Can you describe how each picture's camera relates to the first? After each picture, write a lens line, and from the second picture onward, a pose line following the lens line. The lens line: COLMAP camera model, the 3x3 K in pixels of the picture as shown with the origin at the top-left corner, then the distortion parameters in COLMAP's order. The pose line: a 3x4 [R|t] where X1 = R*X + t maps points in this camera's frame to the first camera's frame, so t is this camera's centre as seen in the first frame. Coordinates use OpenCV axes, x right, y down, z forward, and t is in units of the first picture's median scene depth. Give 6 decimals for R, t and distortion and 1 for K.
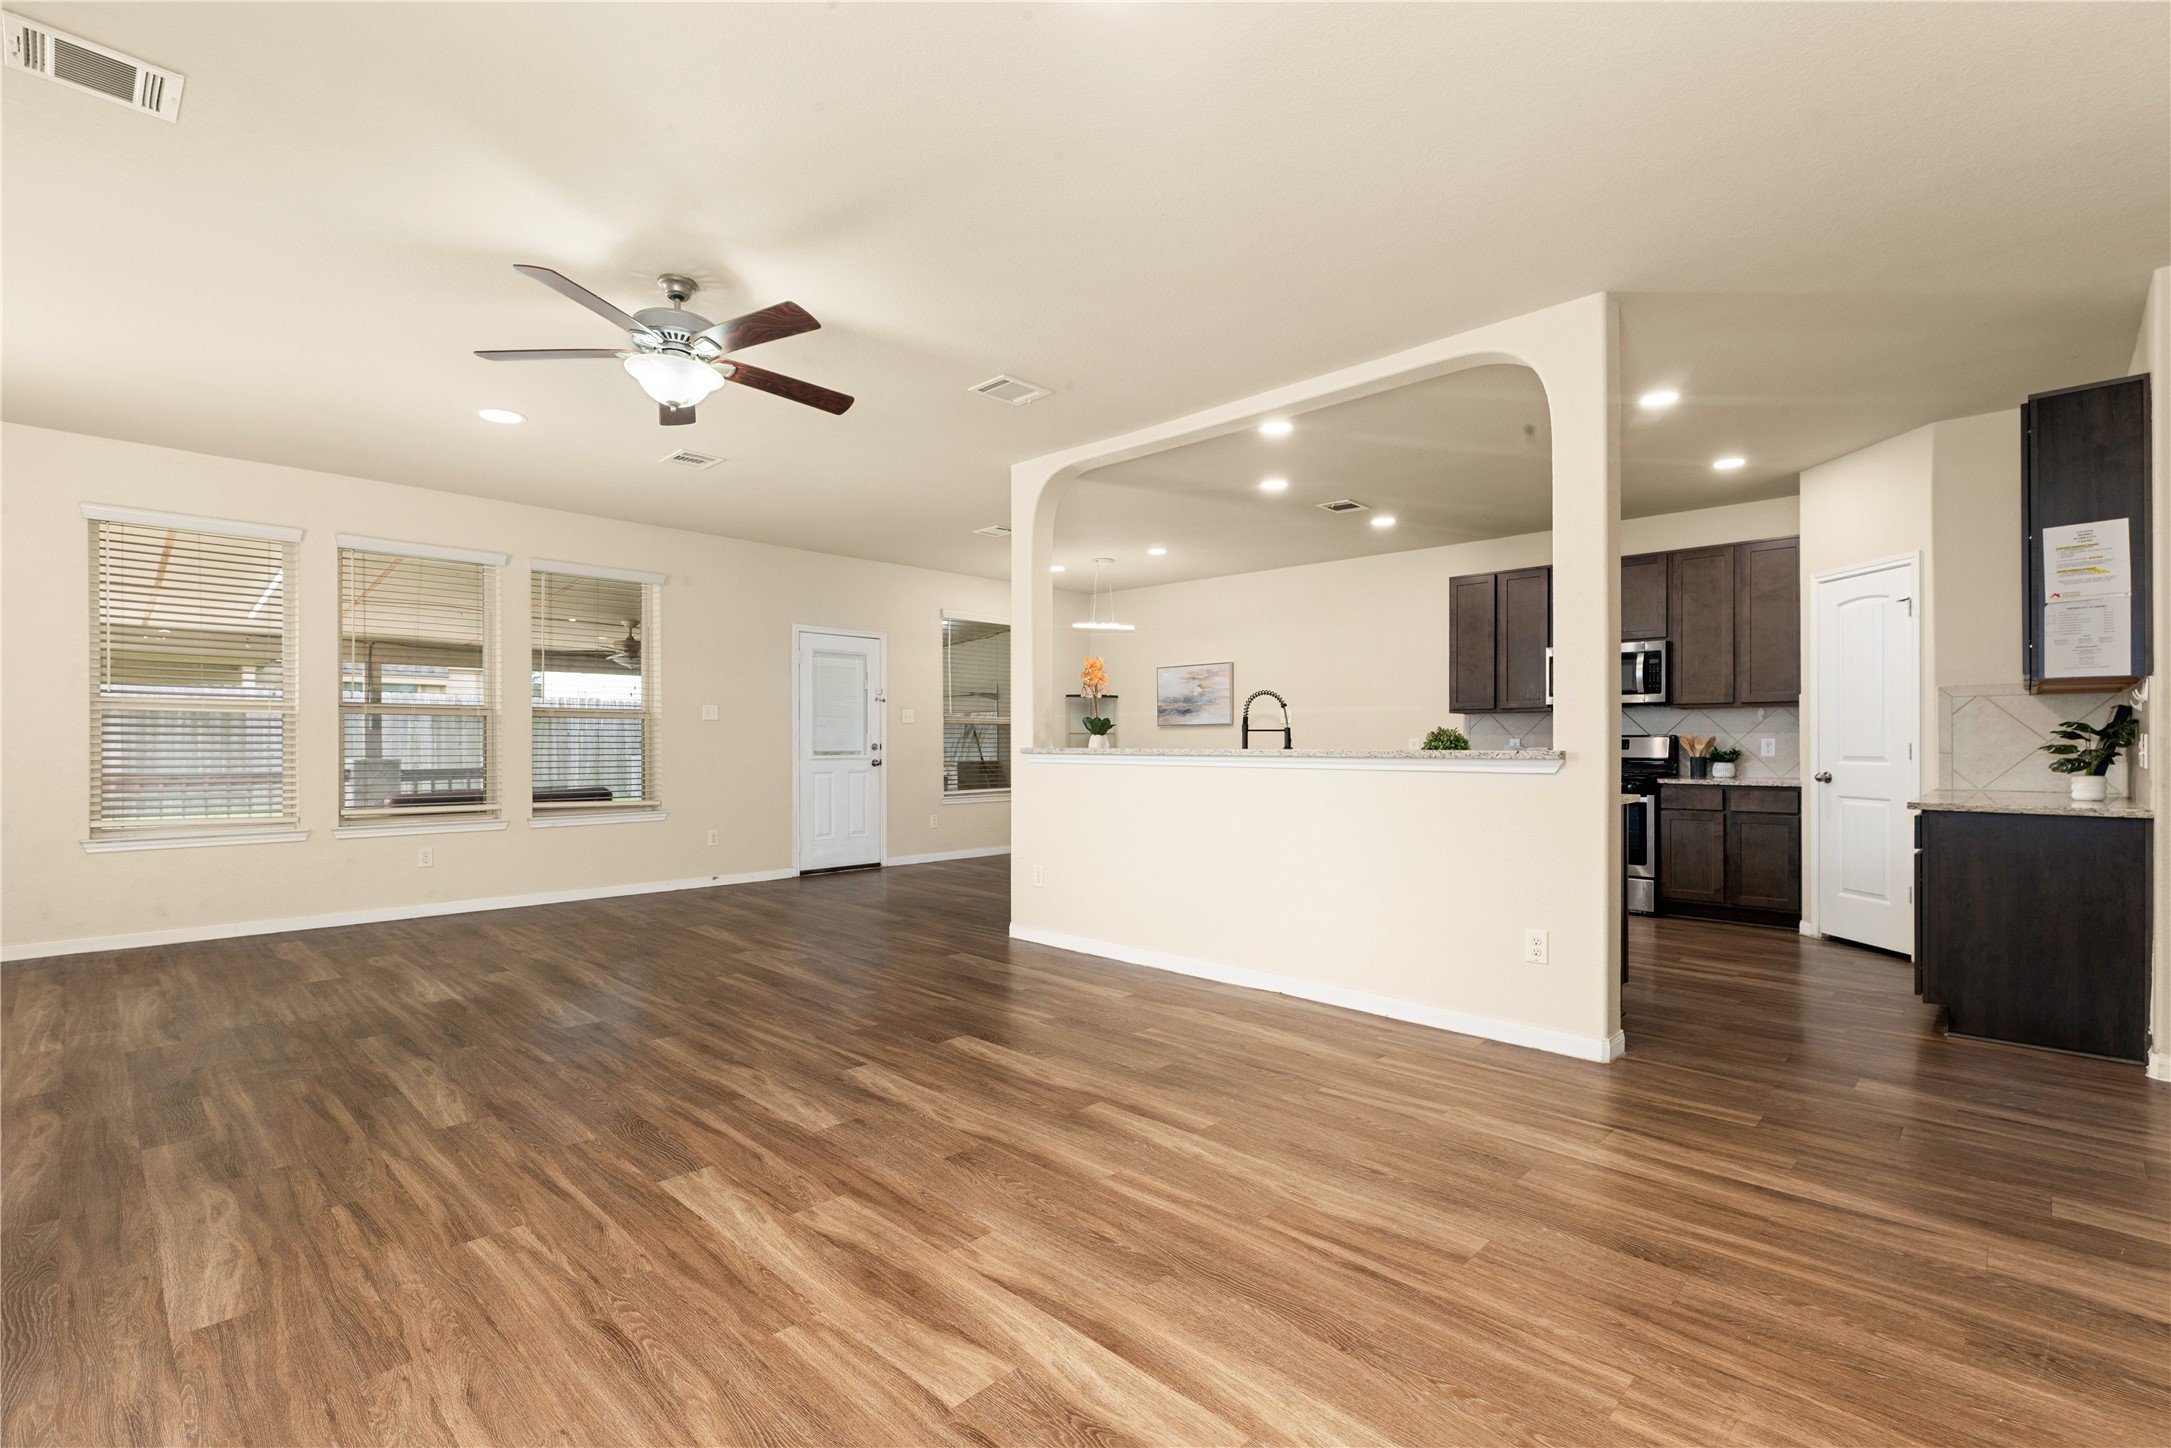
lens RADIAL K [[972.4, 0, 1093.4], [0, 972.4, 748.0], [0, 0, 1]] dist [0.001231, -0.000140]
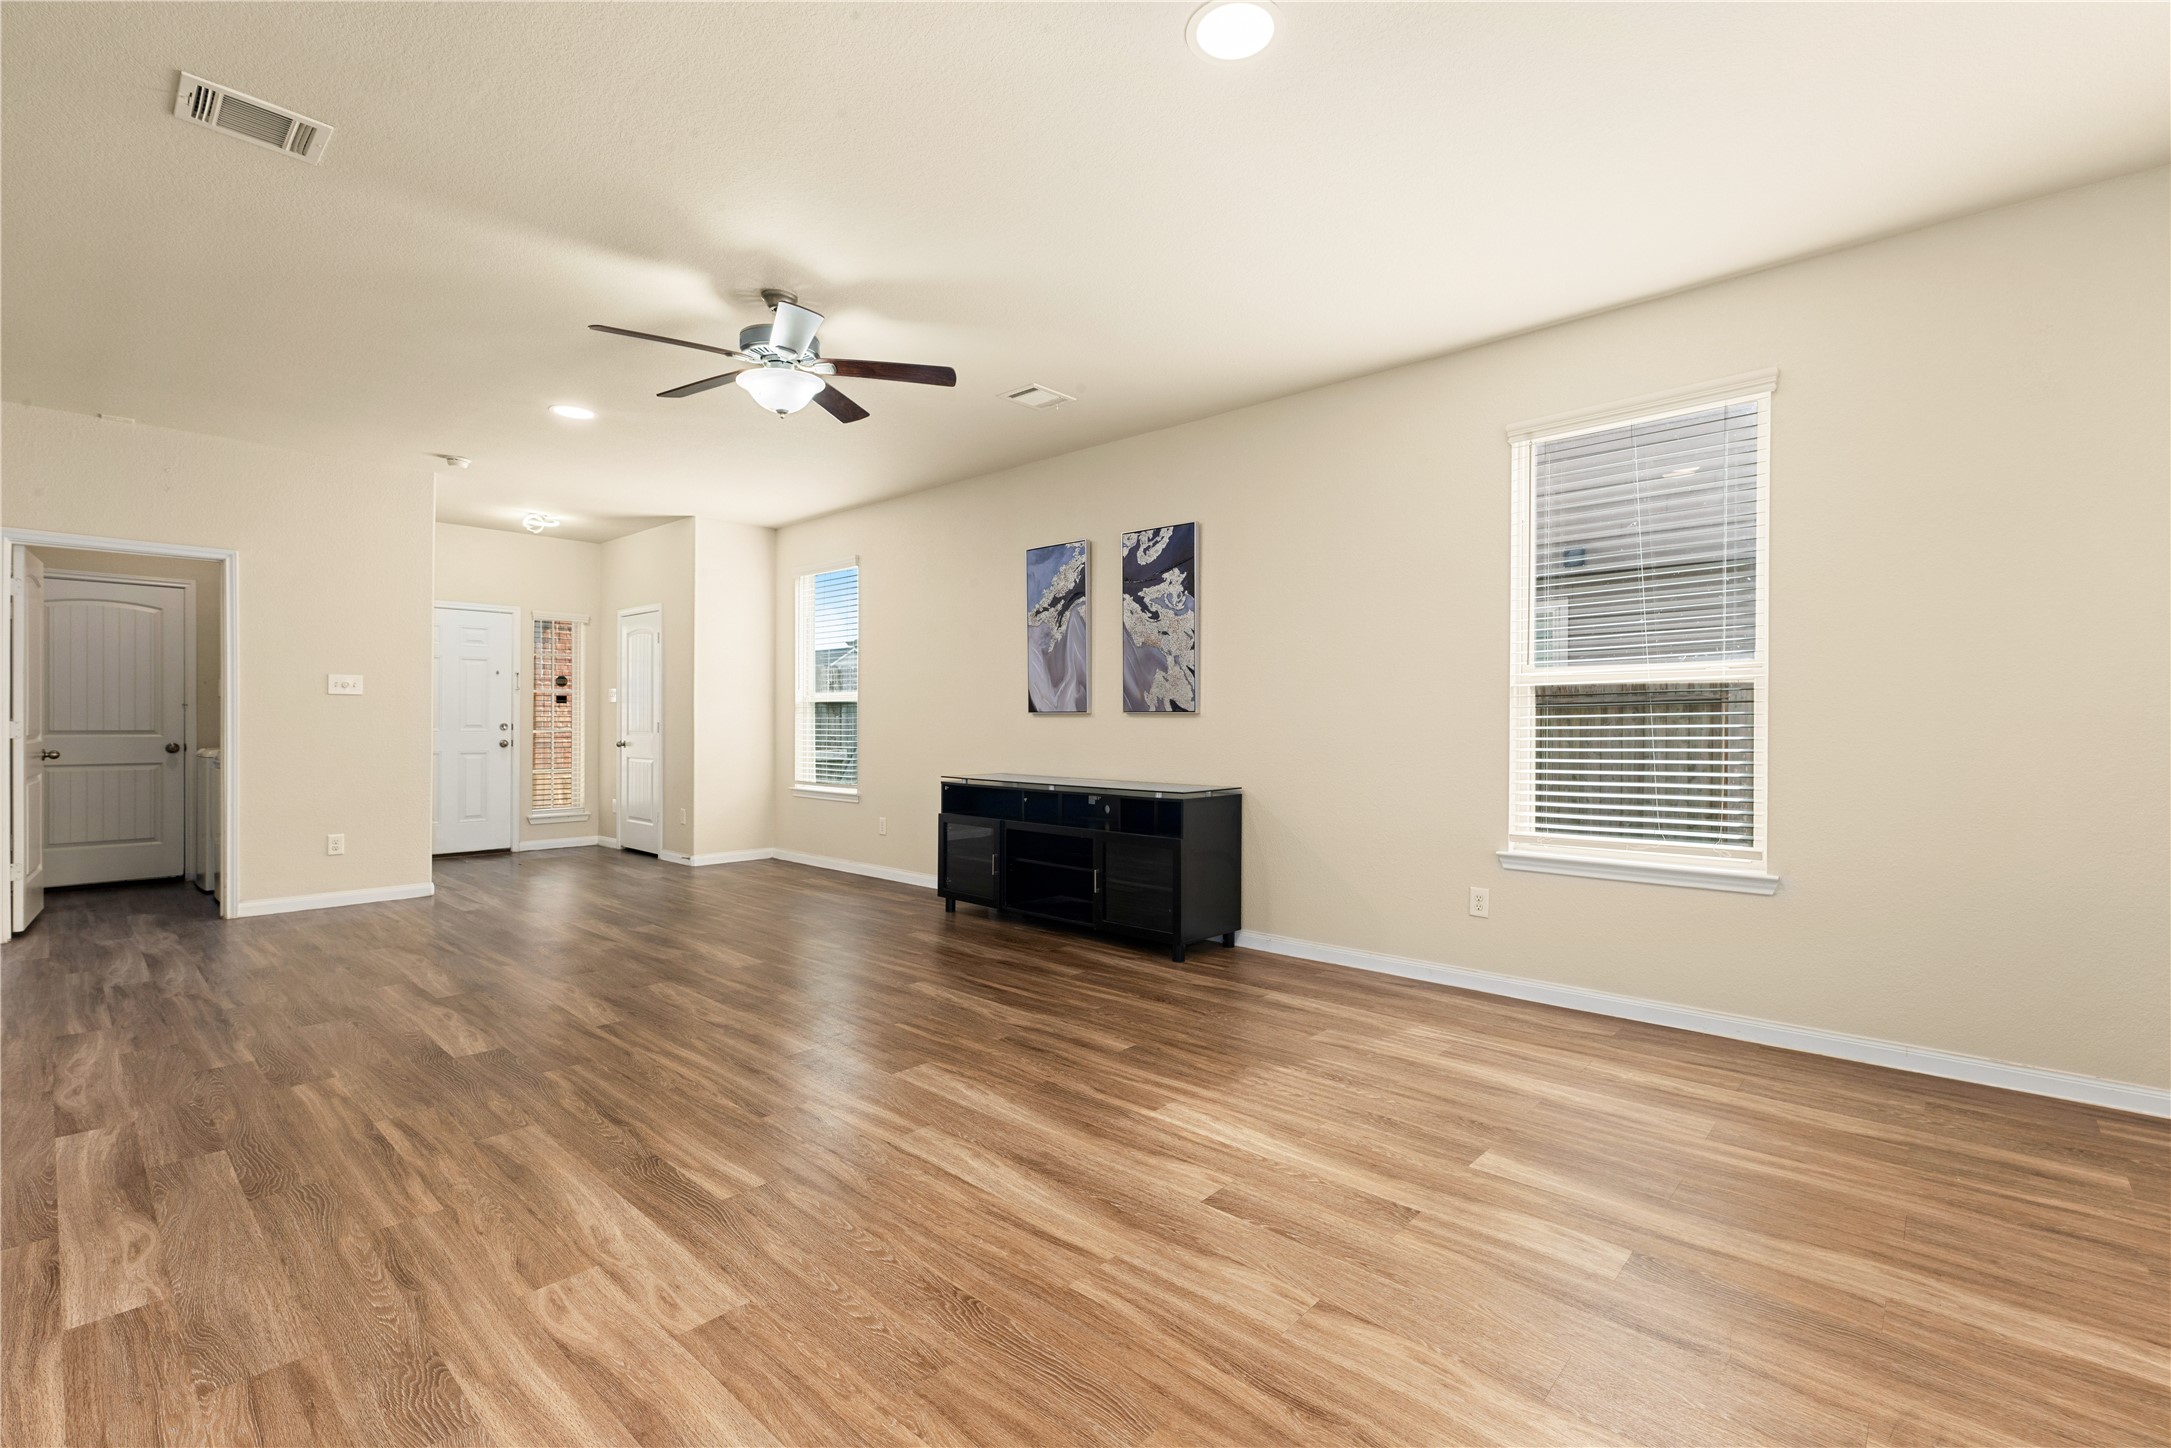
lens RADIAL K [[966.8, 0, 1085.5], [0, 966.8, 724.0], [0, 0, 1]] dist [-0.000686, -0.000890]
pose [[-0.999920, -0.004318, -0.011930, -0.731858], [-0.004384, 0.999975, 0.005499, -0.009158], [0.011906, 0.005550, -0.999914, 2.006622]]
